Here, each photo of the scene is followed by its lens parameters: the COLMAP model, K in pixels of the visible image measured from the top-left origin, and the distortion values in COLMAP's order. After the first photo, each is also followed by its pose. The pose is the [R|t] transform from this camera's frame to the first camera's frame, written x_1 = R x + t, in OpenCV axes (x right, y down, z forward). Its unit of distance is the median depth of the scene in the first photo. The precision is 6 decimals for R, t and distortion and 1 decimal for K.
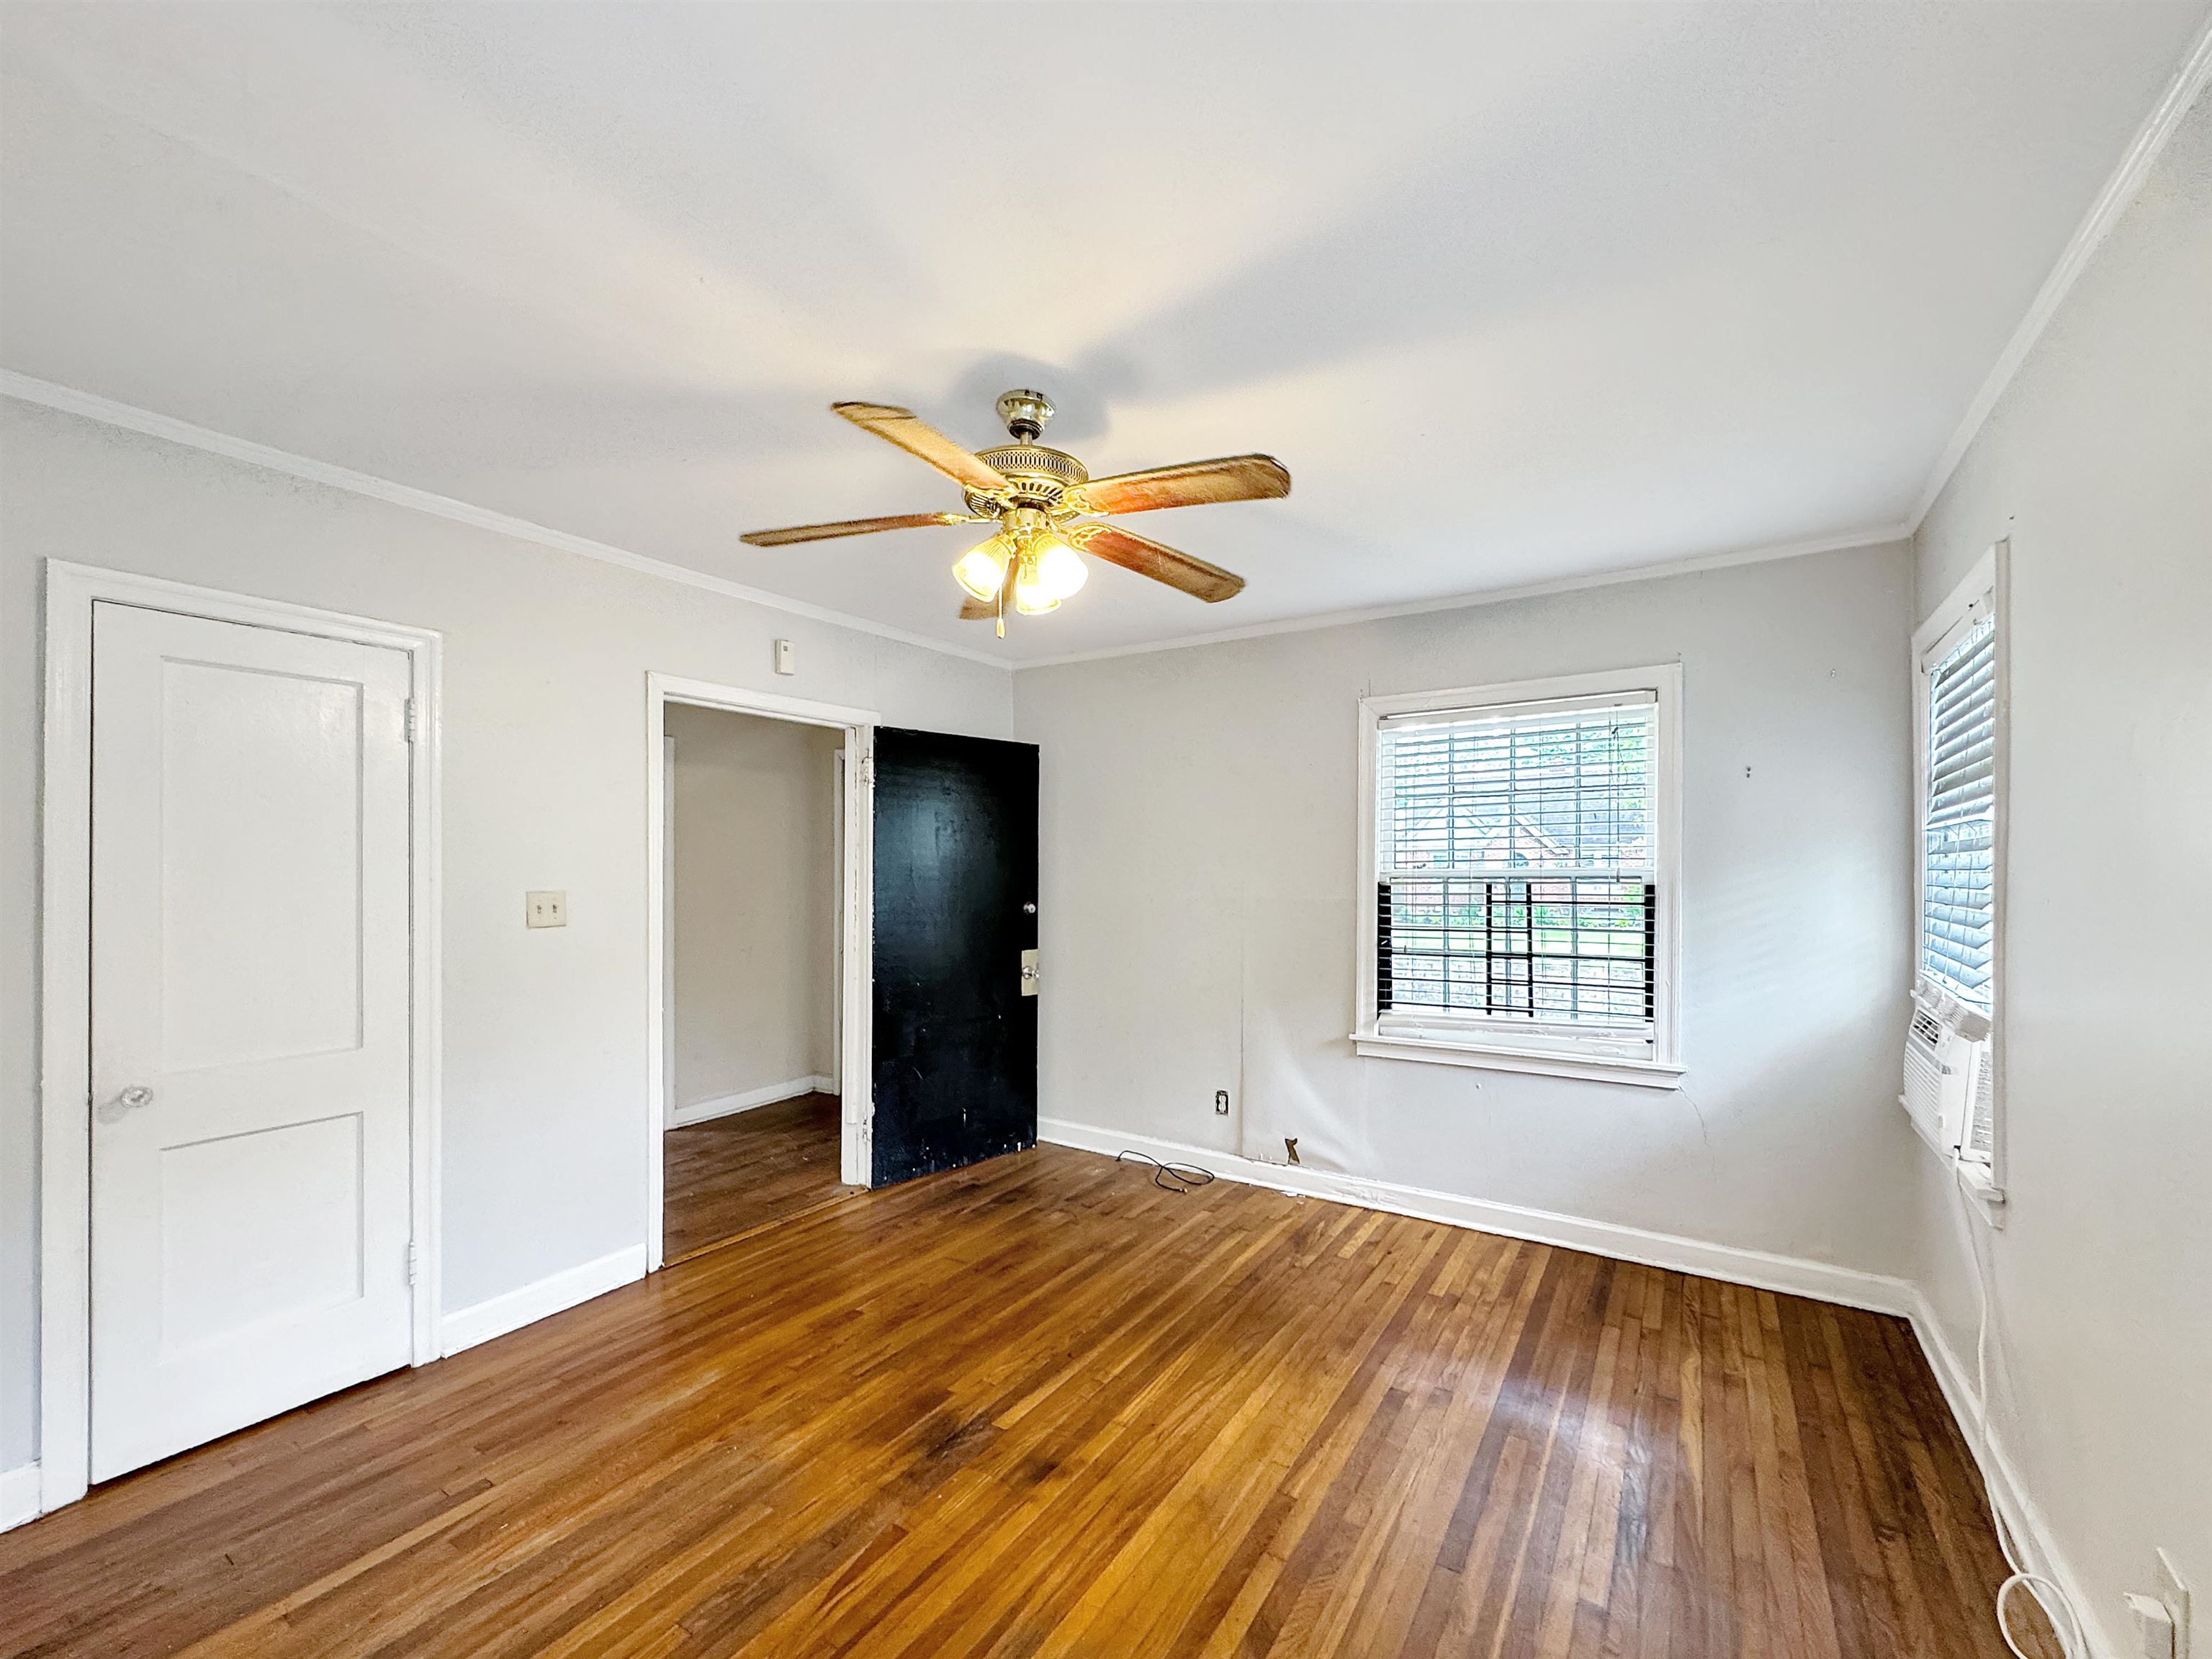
lens RADIAL K [[912.5, 0, 1098.2], [0, 912.5, 865.9], [0, 0, 1]] dist [-0.000792, 0.000100]
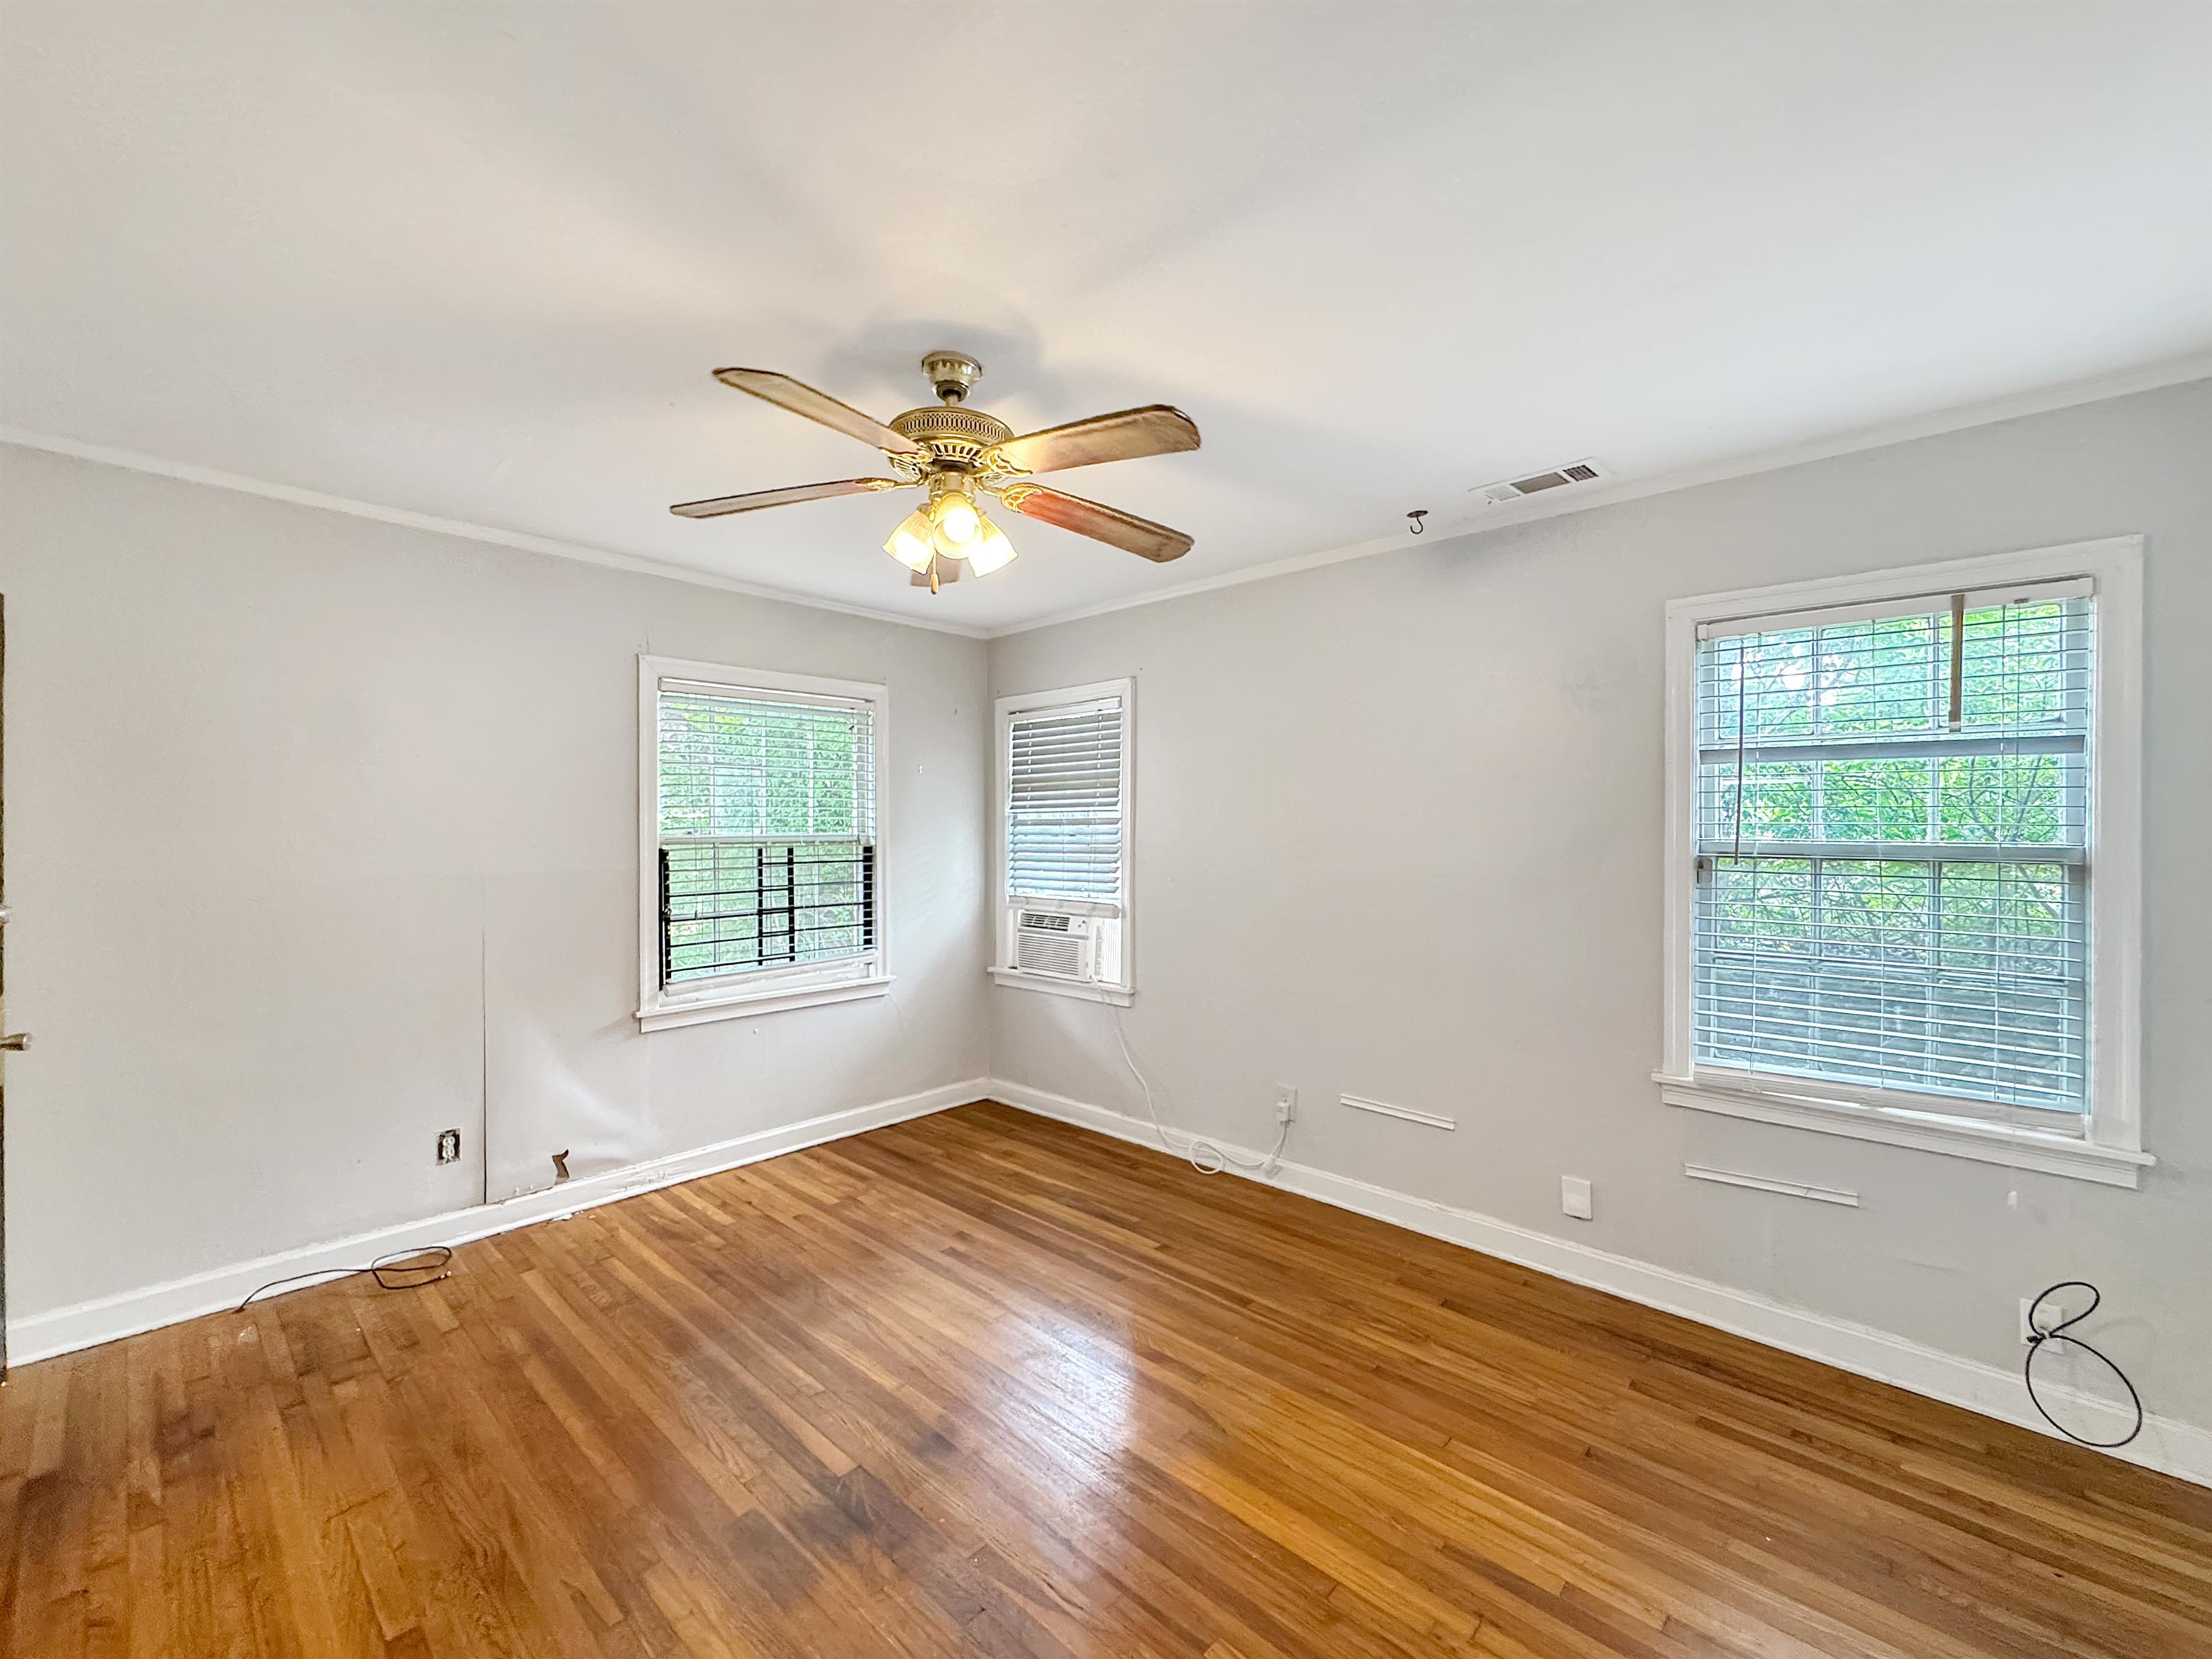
lens RADIAL K [[937.2, 0, 1097.2], [0, 937.2, 840.5], [0, 0, 1]] dist [-0.001553, 0.000244]
pose [[0.156802, -0.008529, 0.987593, -0.720215], [-0.001389, 0.999960, 0.008857, -0.000297], [-0.987629, -0.002760, 0.156784, 0.470271]]
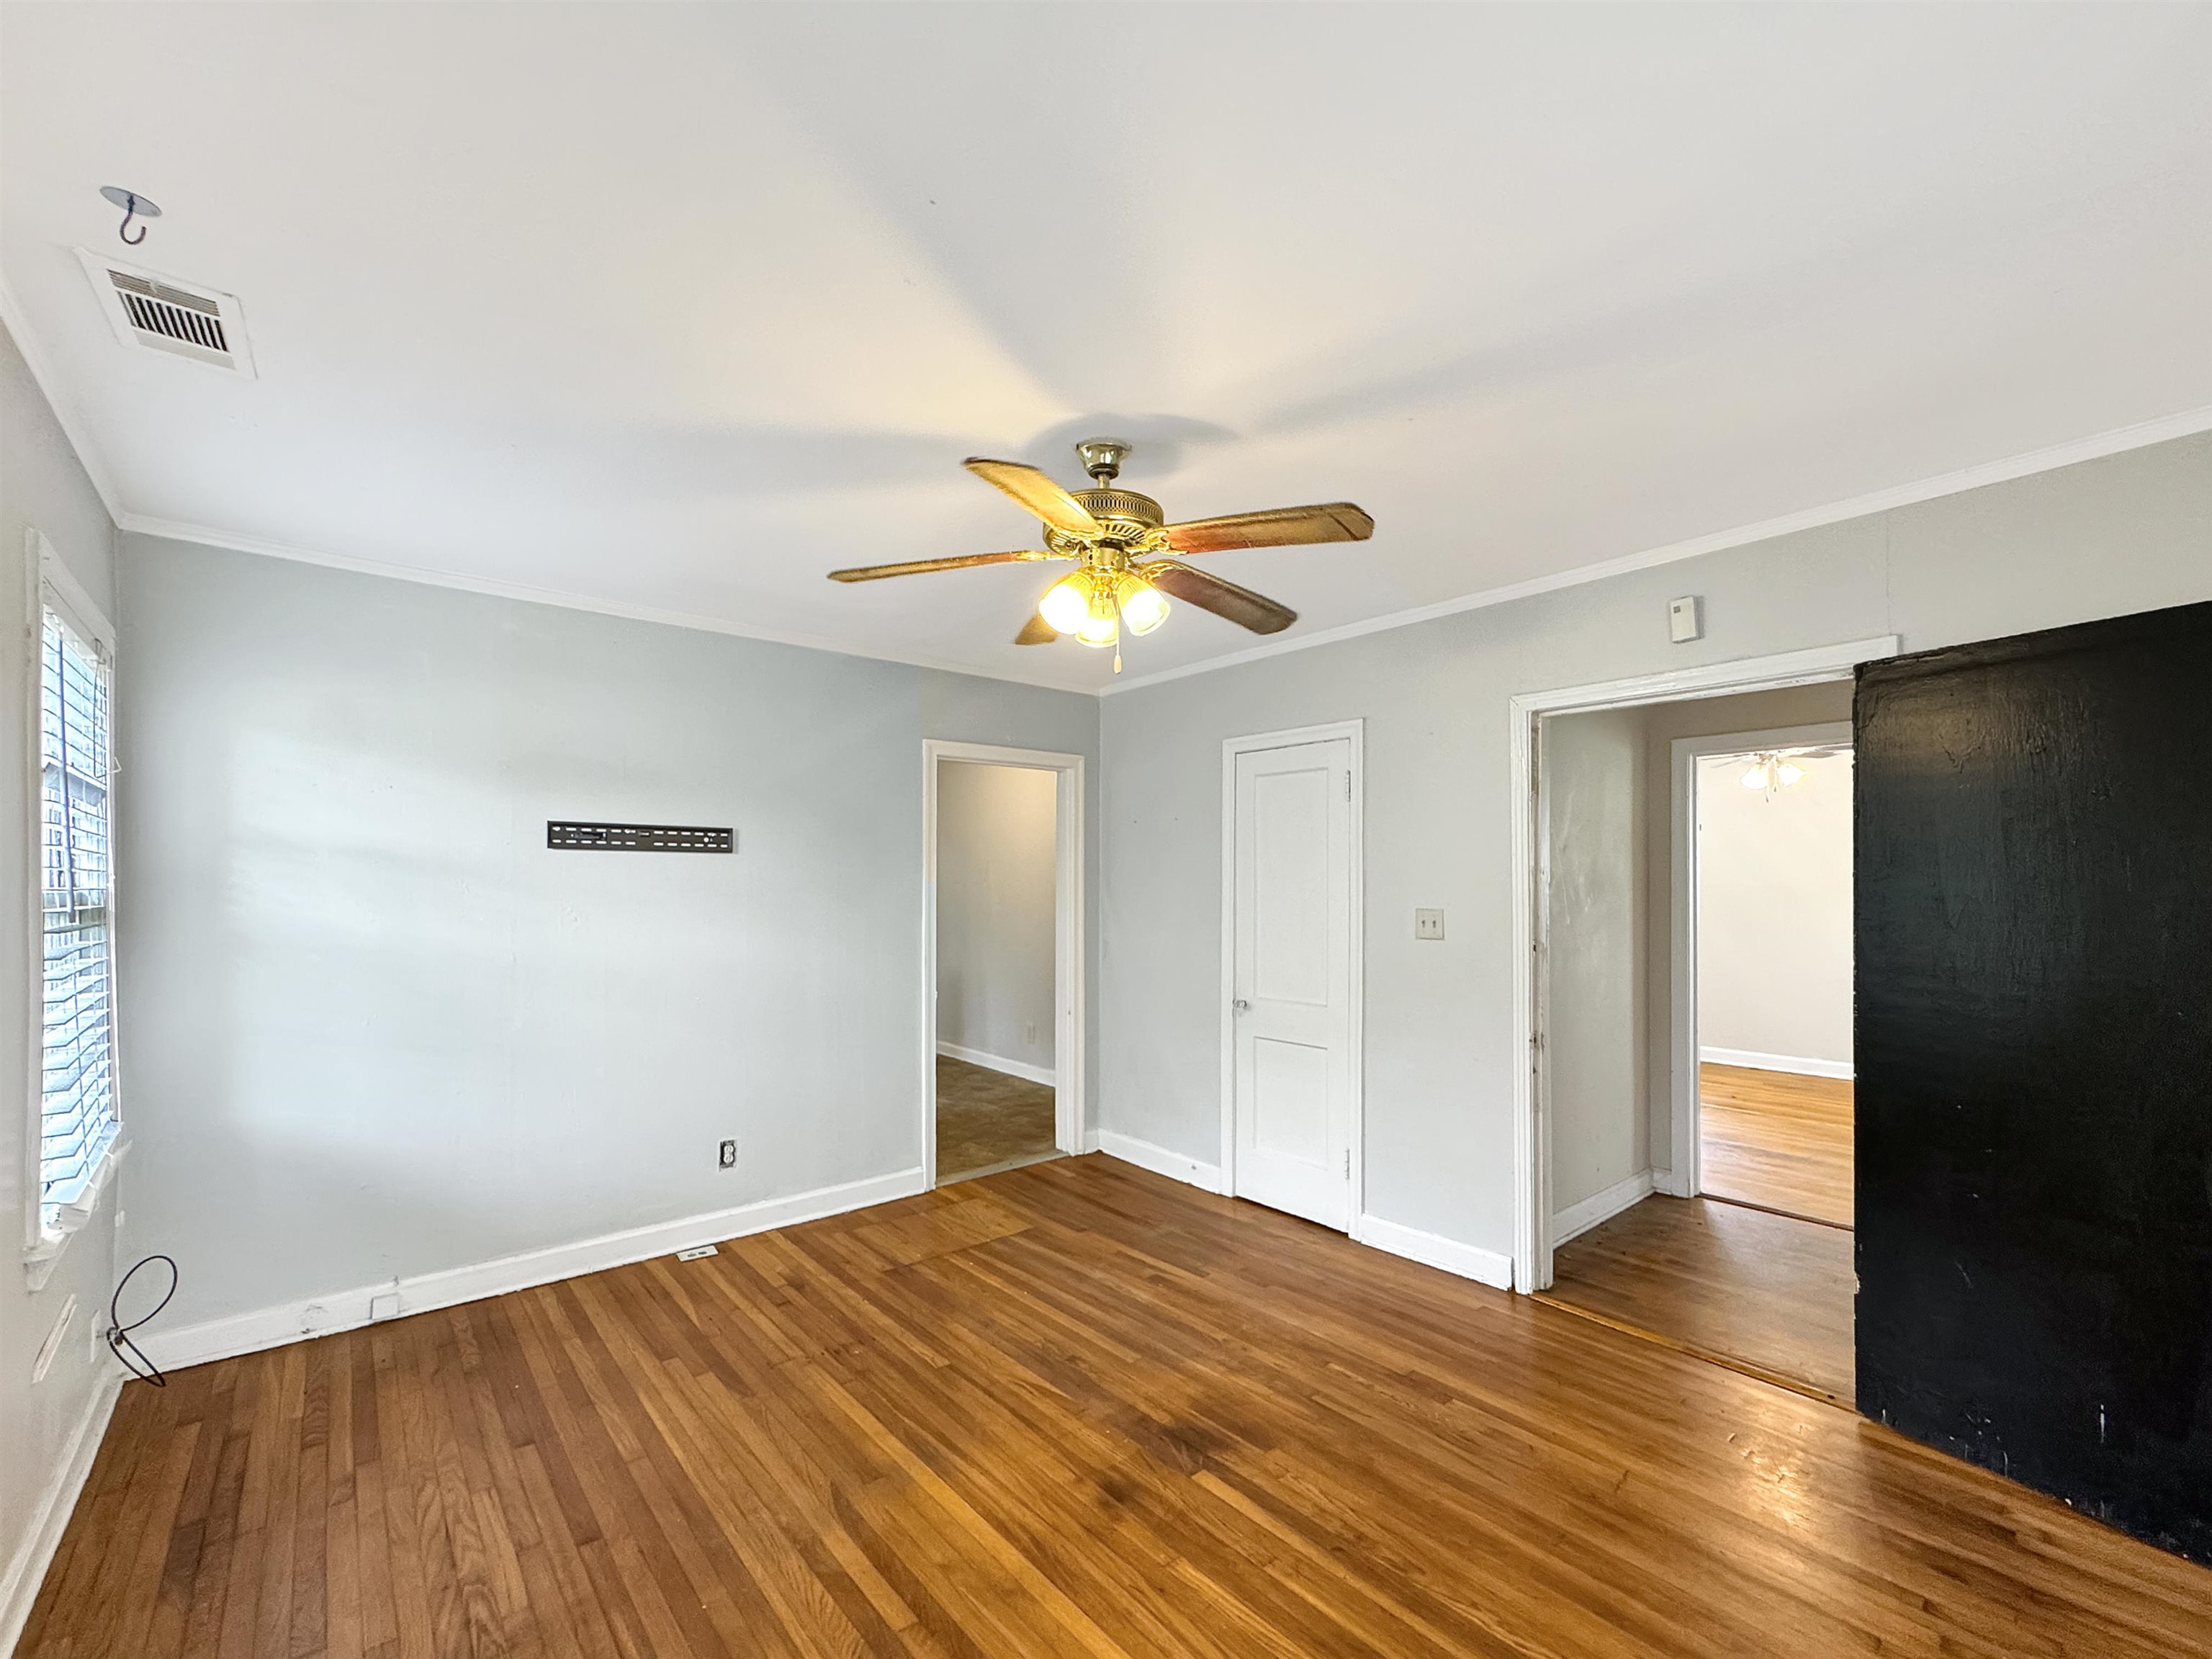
lens RADIAL K [[912.5, 0, 1098.2], [0, 912.5, 865.9], [0, 0, 1]] dist [-0.000792, 0.000100]
pose [[-0.272370, -0.019814, -0.961989, 0.636017], [-0.005358, 0.999804, -0.019076, 0.000787], [0.962178, -0.000041, -0.272423, 0.872628]]
